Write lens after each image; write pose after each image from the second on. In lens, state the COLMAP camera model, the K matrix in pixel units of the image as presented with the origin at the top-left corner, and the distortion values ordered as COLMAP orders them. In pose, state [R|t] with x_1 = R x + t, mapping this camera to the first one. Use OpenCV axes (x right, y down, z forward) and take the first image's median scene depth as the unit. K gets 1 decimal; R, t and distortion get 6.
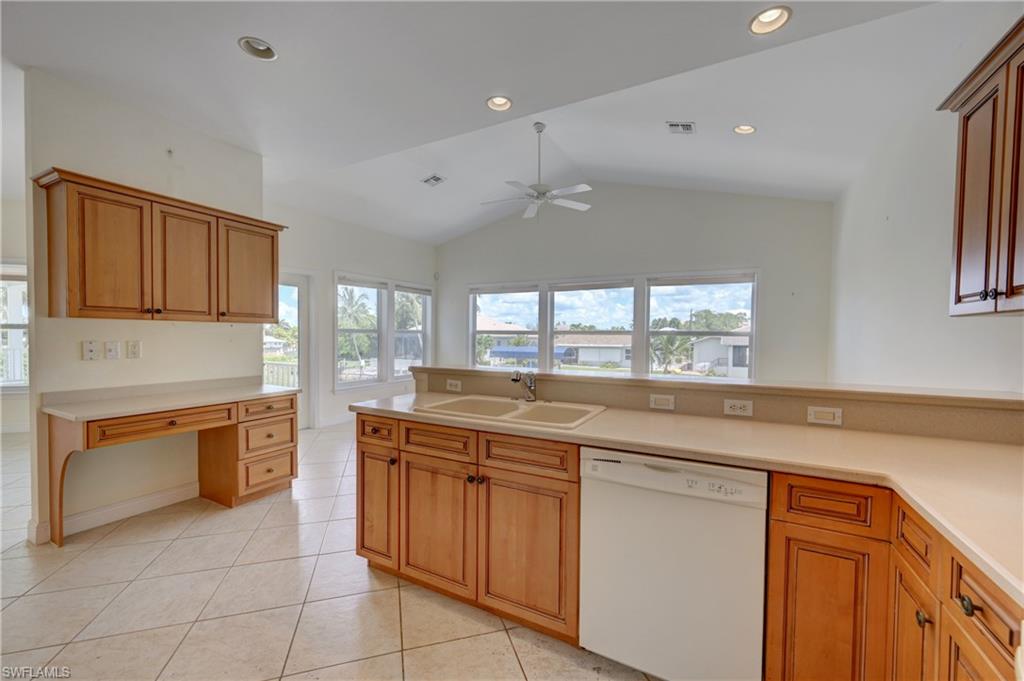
lens RADIAL K [[400.6, 0, 511.1], [0, 400.6, 347.0], [0, 0, 1]] dist [0.002051, 0.000268]
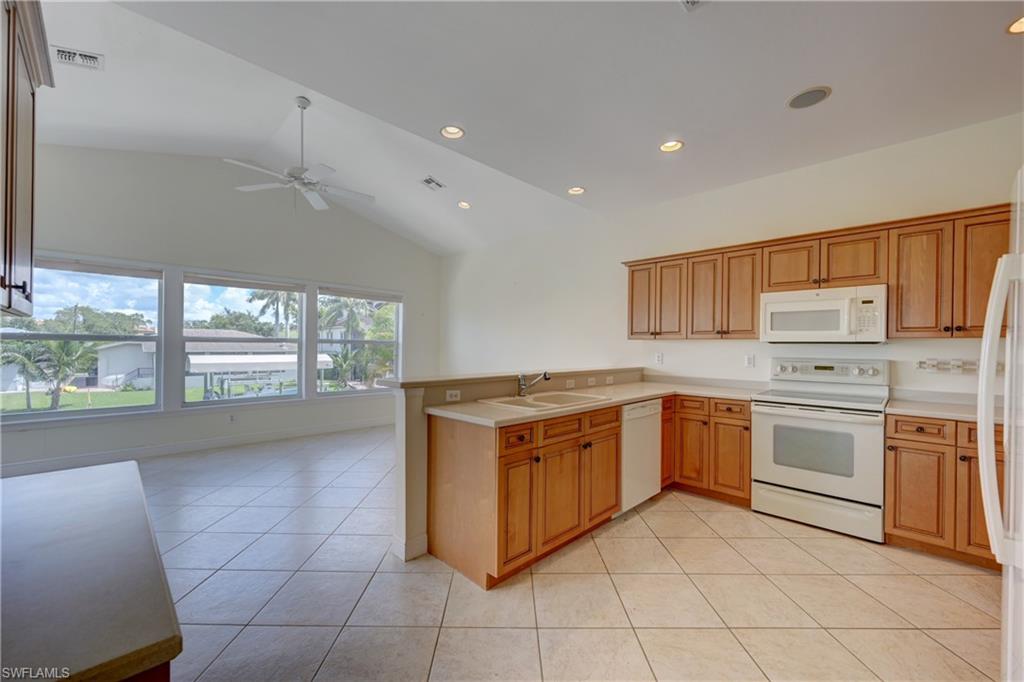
lens RADIAL K [[400.6, 0, 511.1], [0, 400.6, 347.5], [0, 0, 1]] dist [0.002051, 0.000268]
pose [[0.297349, -0.008004, 0.954735, -0.733445], [0.020467, 0.999789, 0.002007, -0.017637], [-0.954550, 0.018944, 0.297449, 0.383656]]
